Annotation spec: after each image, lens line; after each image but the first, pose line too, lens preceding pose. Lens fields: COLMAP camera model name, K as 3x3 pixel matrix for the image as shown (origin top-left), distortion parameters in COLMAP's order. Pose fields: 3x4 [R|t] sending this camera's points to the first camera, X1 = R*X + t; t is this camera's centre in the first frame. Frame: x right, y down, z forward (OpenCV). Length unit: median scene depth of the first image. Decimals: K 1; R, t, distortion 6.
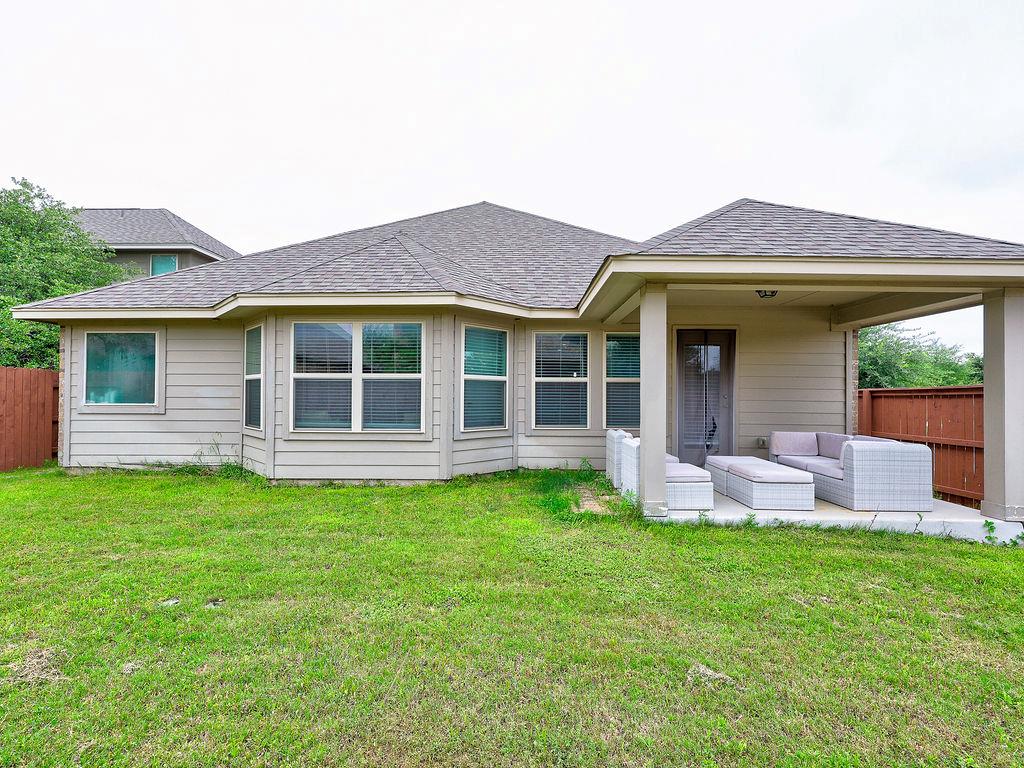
lens RADIAL K [[465.5, 0, 509.0], [0, 465.5, 384.7], [0, 0, 1]] dist [0.005374, -0.001225]
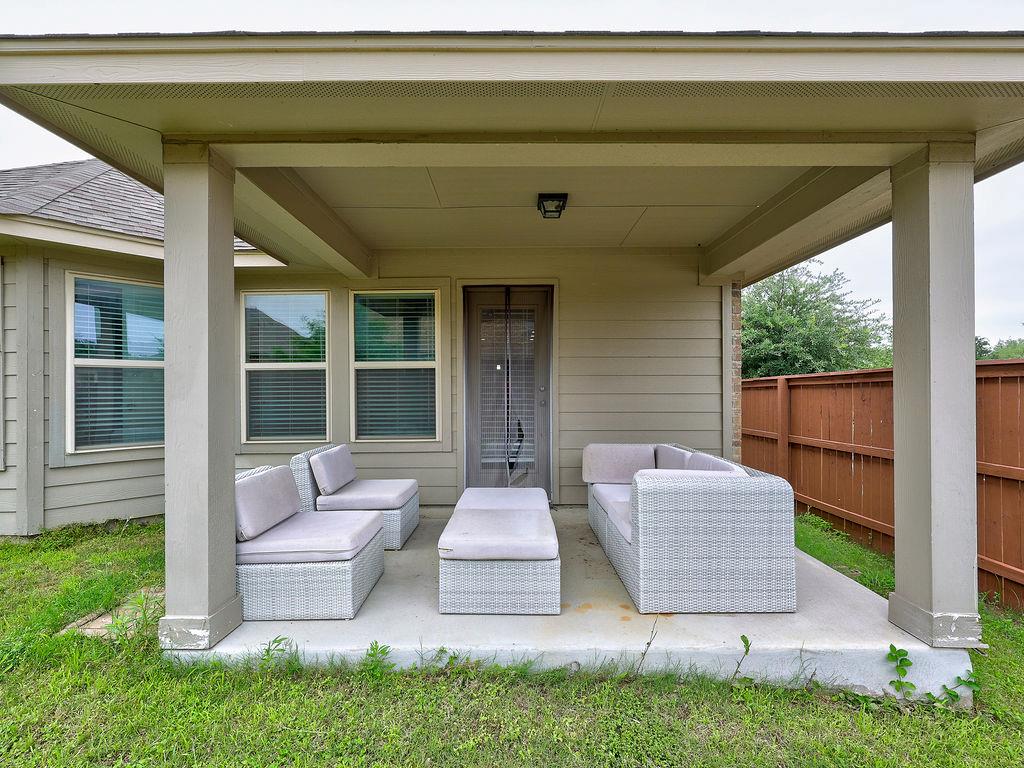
lens RADIAL K [[465.5, 0, 507.9], [0, 465.5, 386.8], [0, 0, 1]] dist [0.005374, -0.001225]
pose [[0.999855, -0.013941, 0.009748, 0.462030], [0.013836, 0.999846, 0.010764, 0.016692], [-0.009896, -0.010628, 0.999895, 0.392628]]
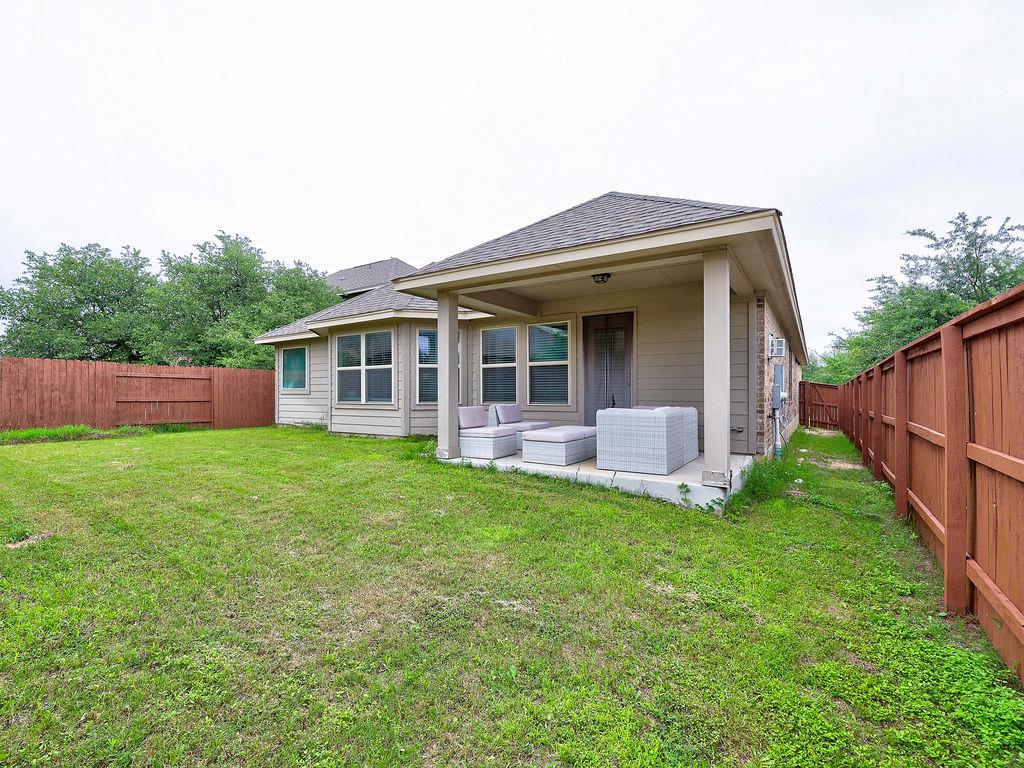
lens RADIAL K [[465.5, 0, 505.1], [0, 465.5, 388.9], [0, 0, 1]] dist [0.005374, -0.001225]
pose [[0.841384, -0.011424, -0.540317, 0.902167], [0.019180, 0.999778, 0.008729, 0.047073], [0.540097, -0.017708, 0.841416, -0.056184]]
